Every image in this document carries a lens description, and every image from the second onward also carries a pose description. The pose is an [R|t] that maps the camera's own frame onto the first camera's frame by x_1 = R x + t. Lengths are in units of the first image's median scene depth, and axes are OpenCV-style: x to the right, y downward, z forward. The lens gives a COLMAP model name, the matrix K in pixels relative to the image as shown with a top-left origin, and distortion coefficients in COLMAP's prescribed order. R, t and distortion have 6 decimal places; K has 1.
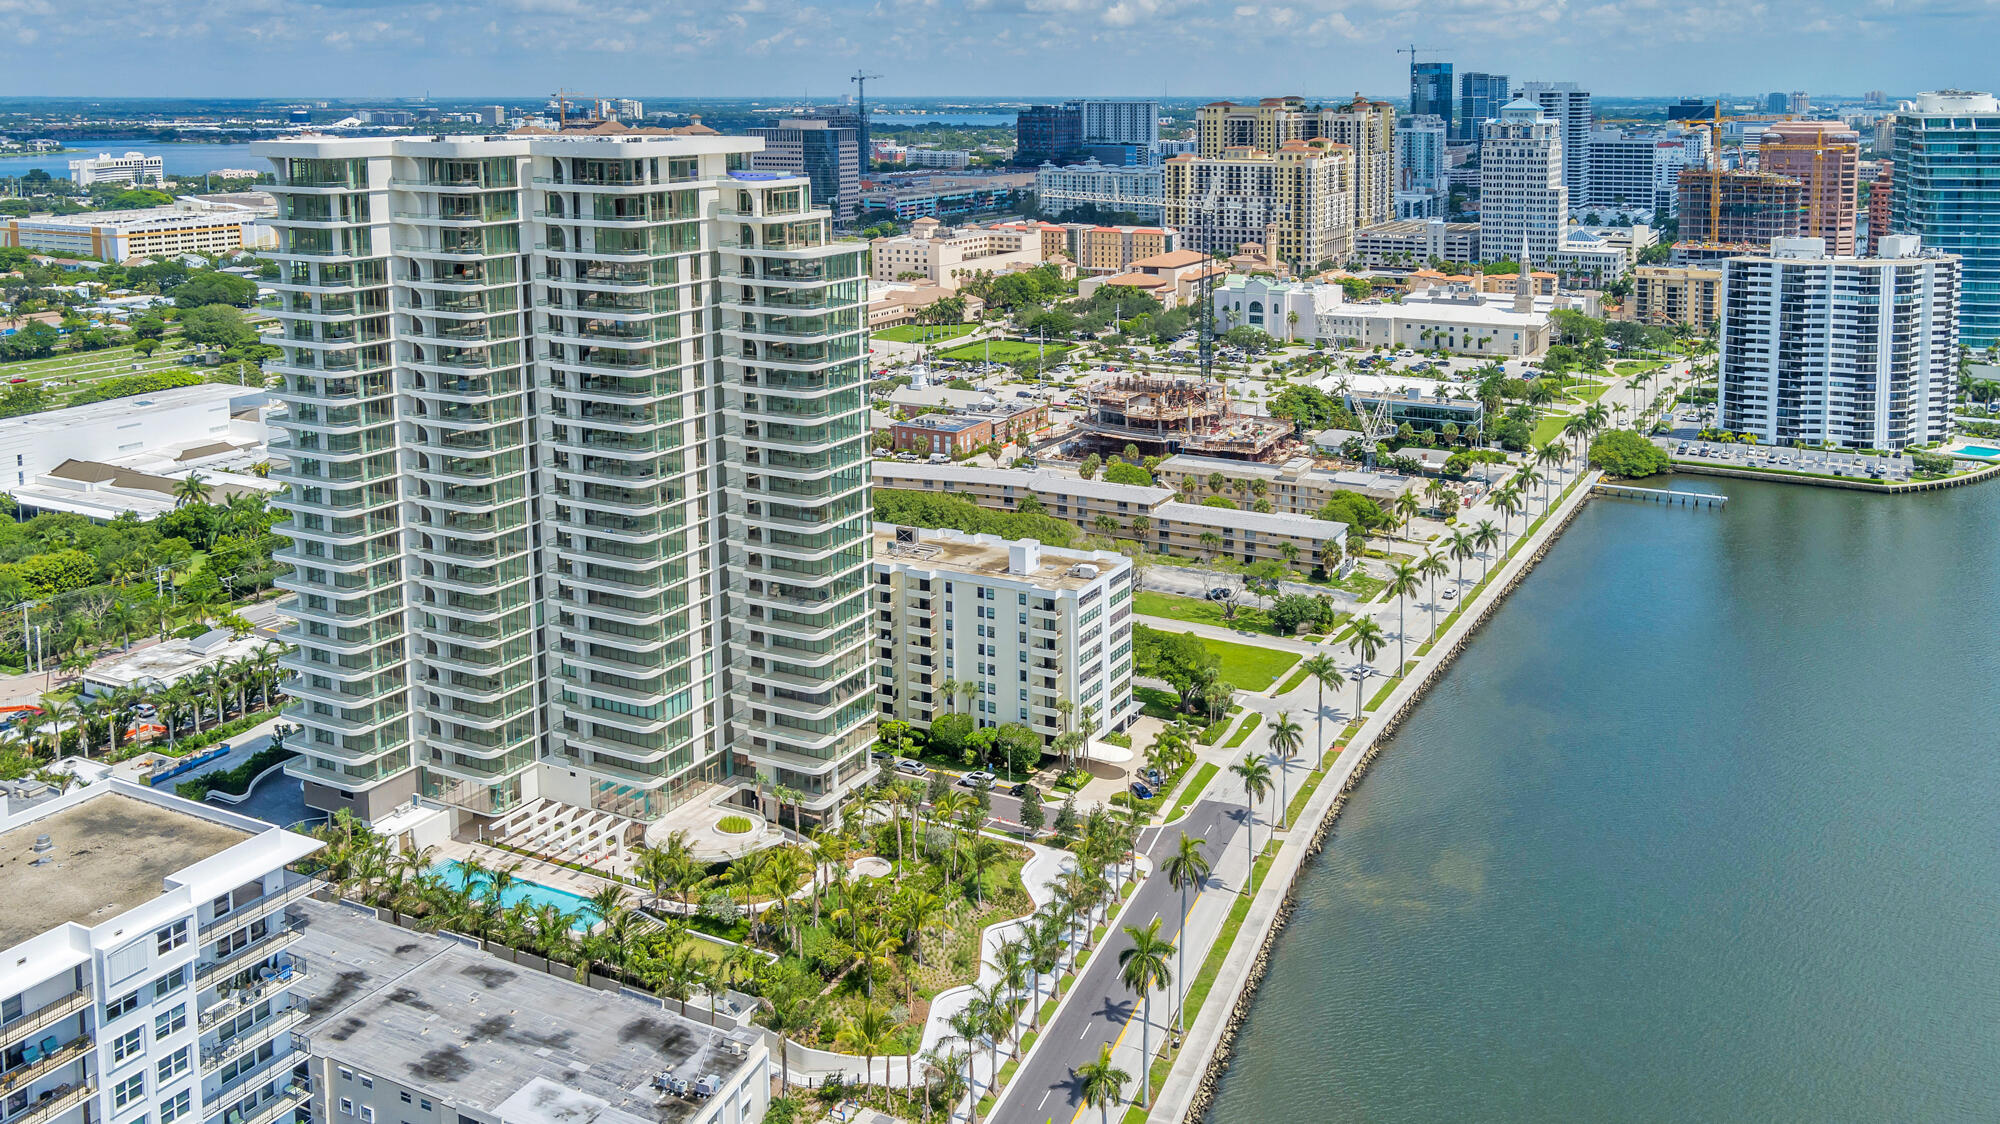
lens RADIAL K [[1714.4, 0, 1143.2], [0, 1714.4, 299.1], [0, 0, 1]] dist [0.019626, -0.014077]
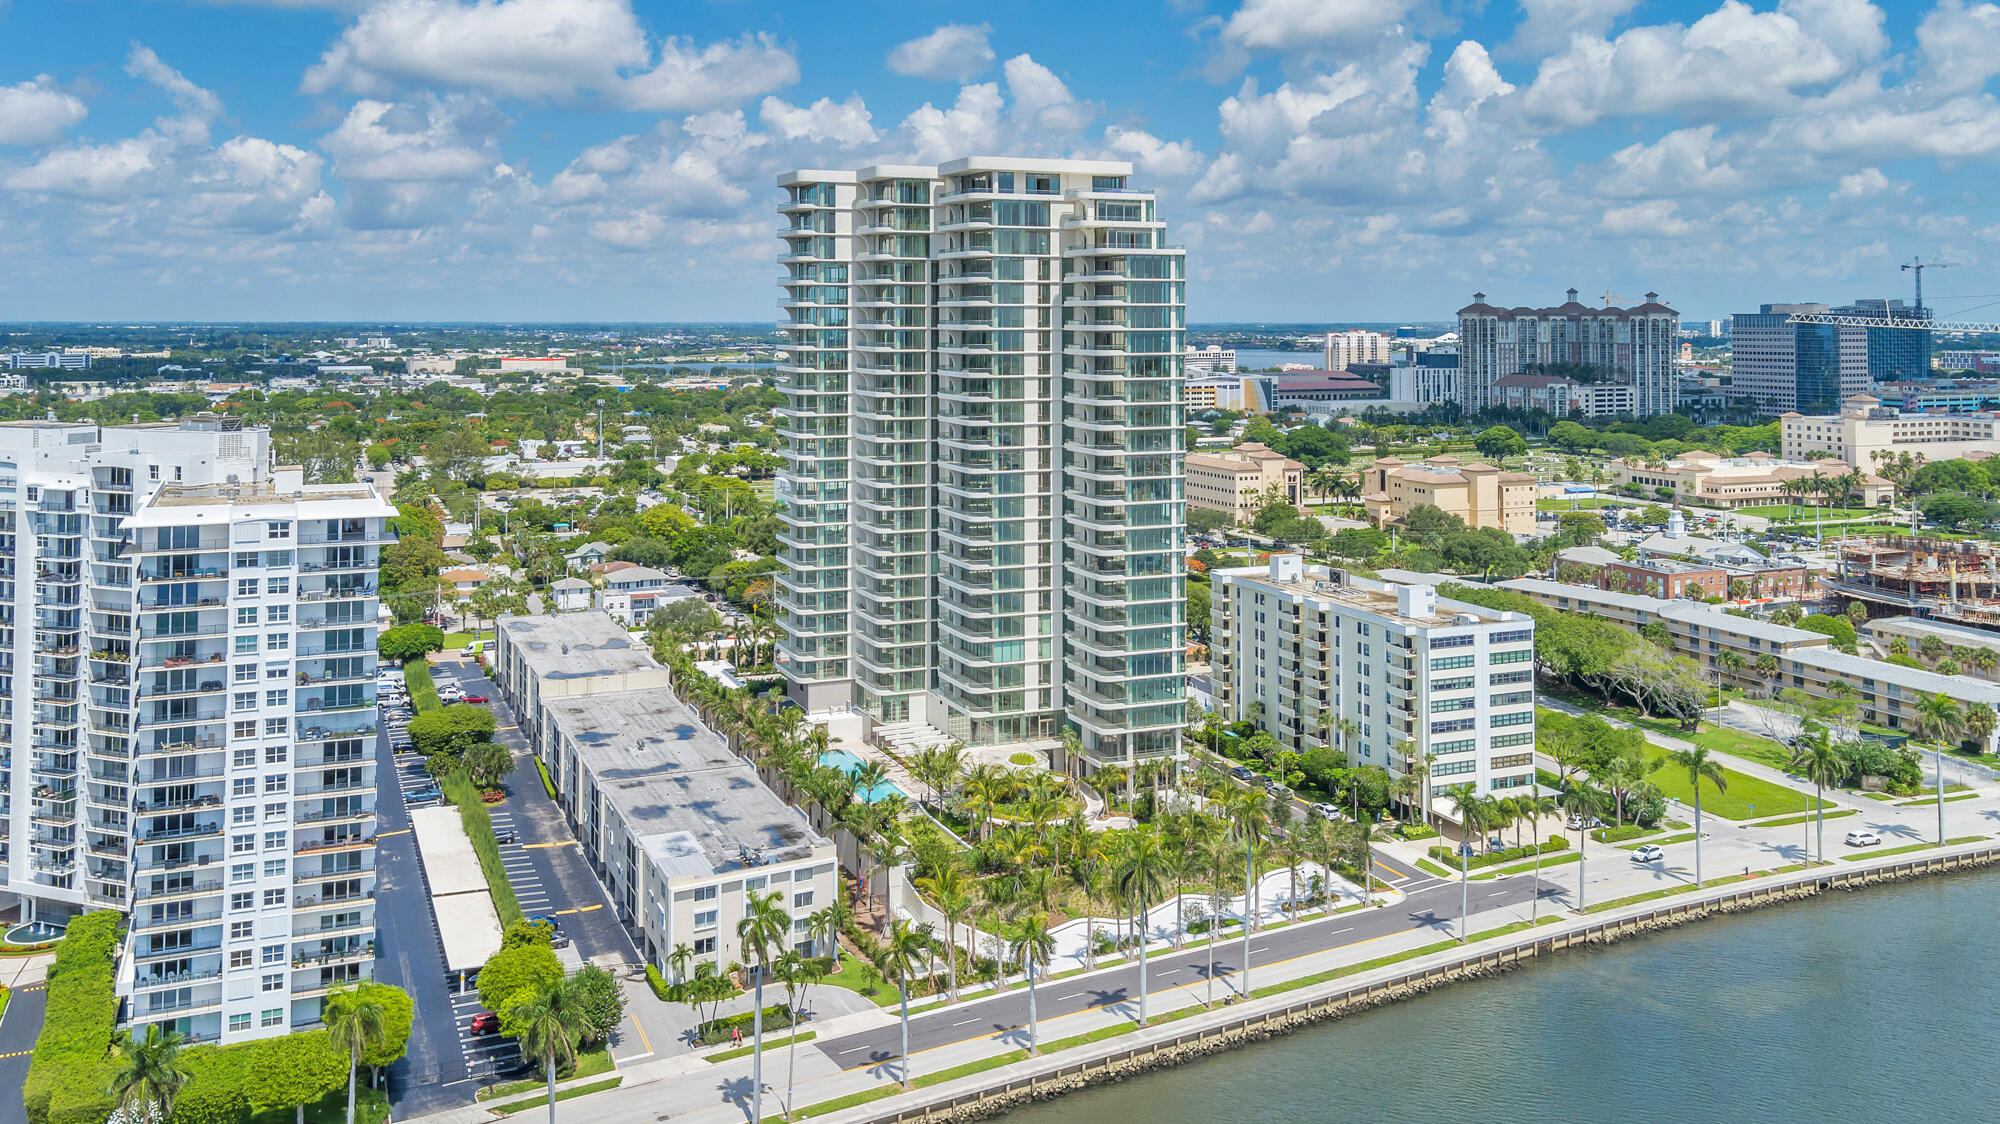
lens RADIAL K [[1786.1, 0, 961.0], [0, 1786.1, 259.0], [0, 0, 1]] dist [0.015487, -0.004871]
pose [[0.736429, -0.025026, -0.676051, 0.441420], [-0.084040, 0.988191, -0.128126, 0.111798], [0.671274, 0.151171, 0.725630, 0.059755]]
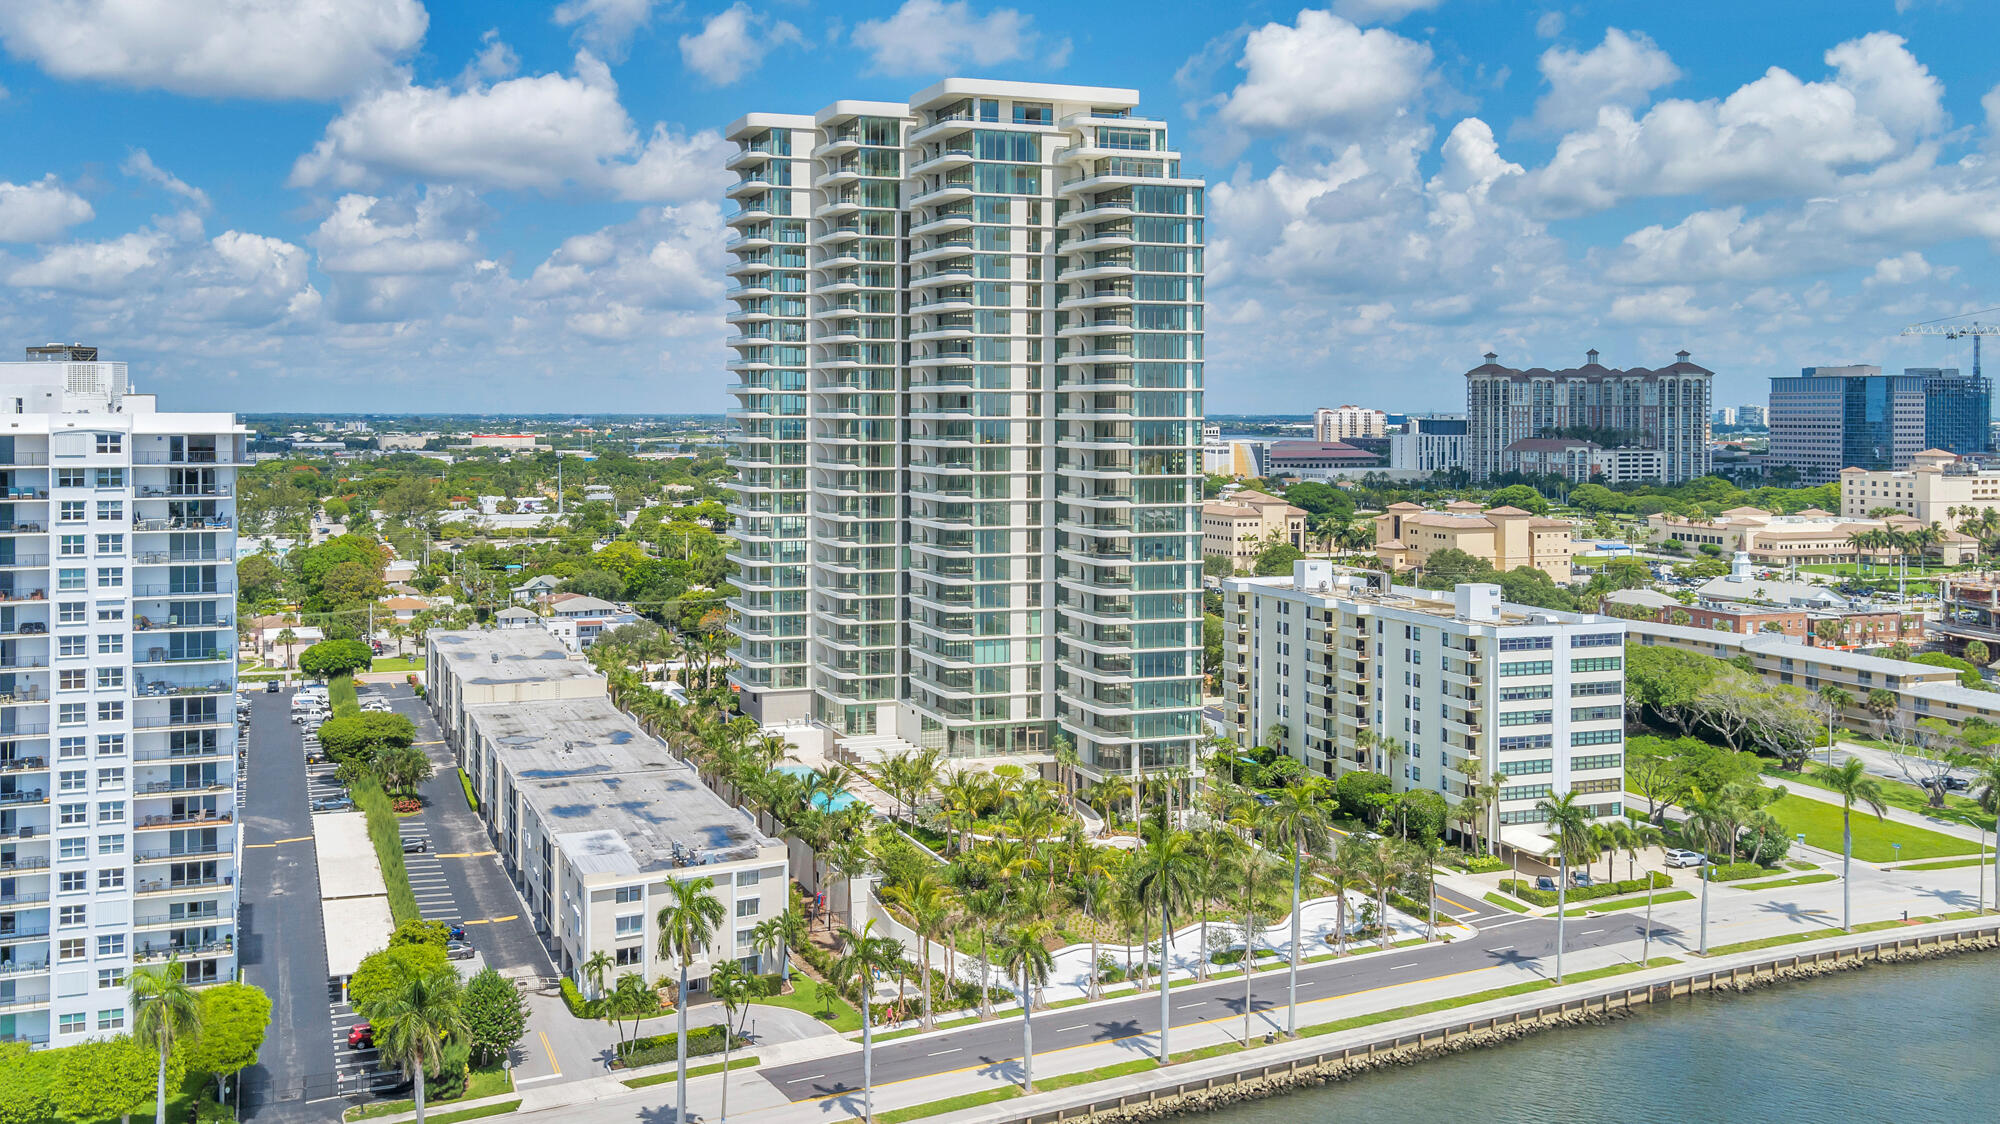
lens RADIAL K [[1776.8, 0, 791.6], [0, 1776.8, 459.1], [0, 0, 1]] dist [0.020320, -0.004590]
pose [[0.680608, 0.014793, -0.732499, 0.338898], [-0.092976, 0.993457, -0.066327, 0.172750], [0.726724, 0.113247, 0.677530, 0.176582]]
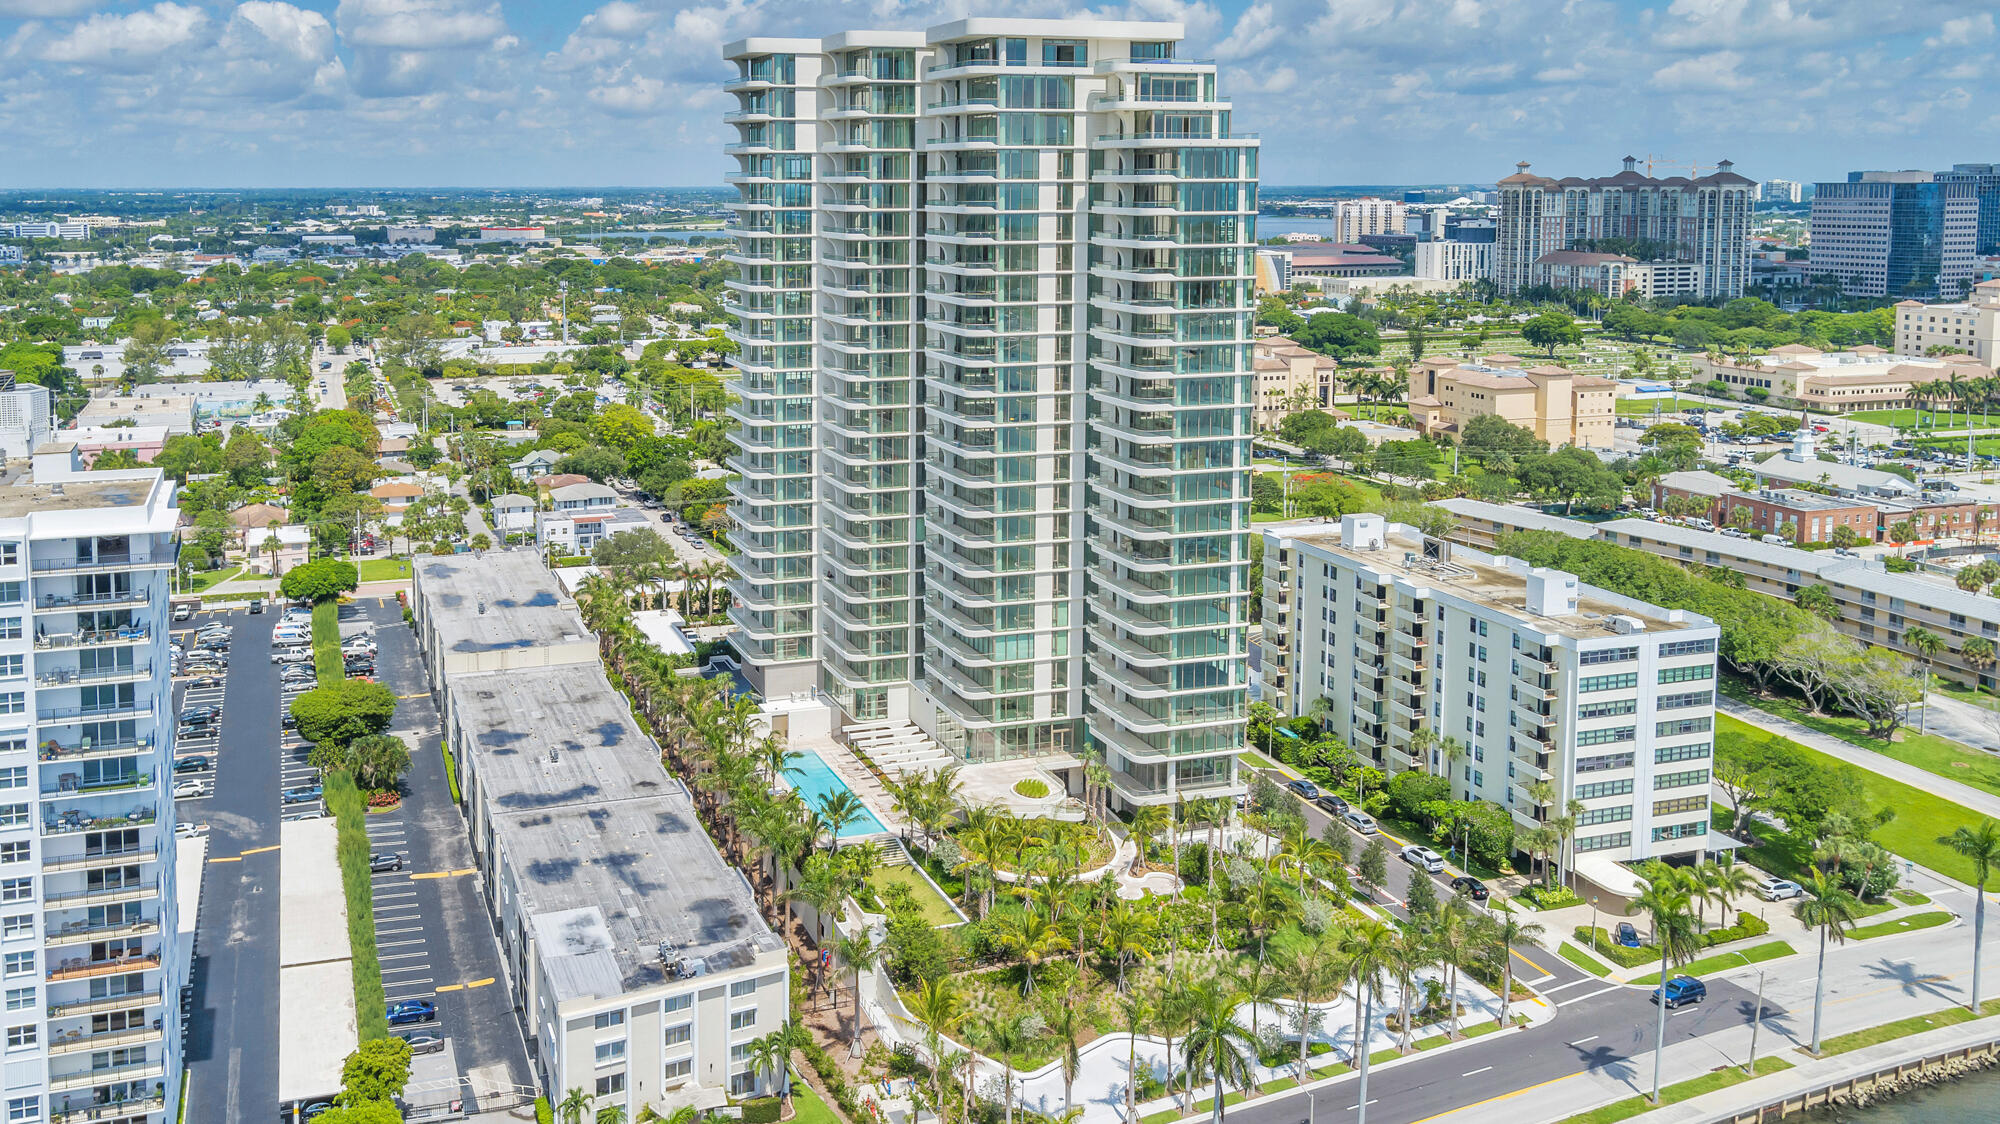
lens RADIAL K [[1755.5, 0, 760.0], [0, 1755.5, 361.4], [0, 0, 1]] dist [0.009091, 0.013173]
pose [[0.662383, 0.072378, -0.745661, 0.271953], [-0.090641, 0.995753, 0.016136, 0.069953], [0.743662, 0.056899, 0.666130, 0.231782]]
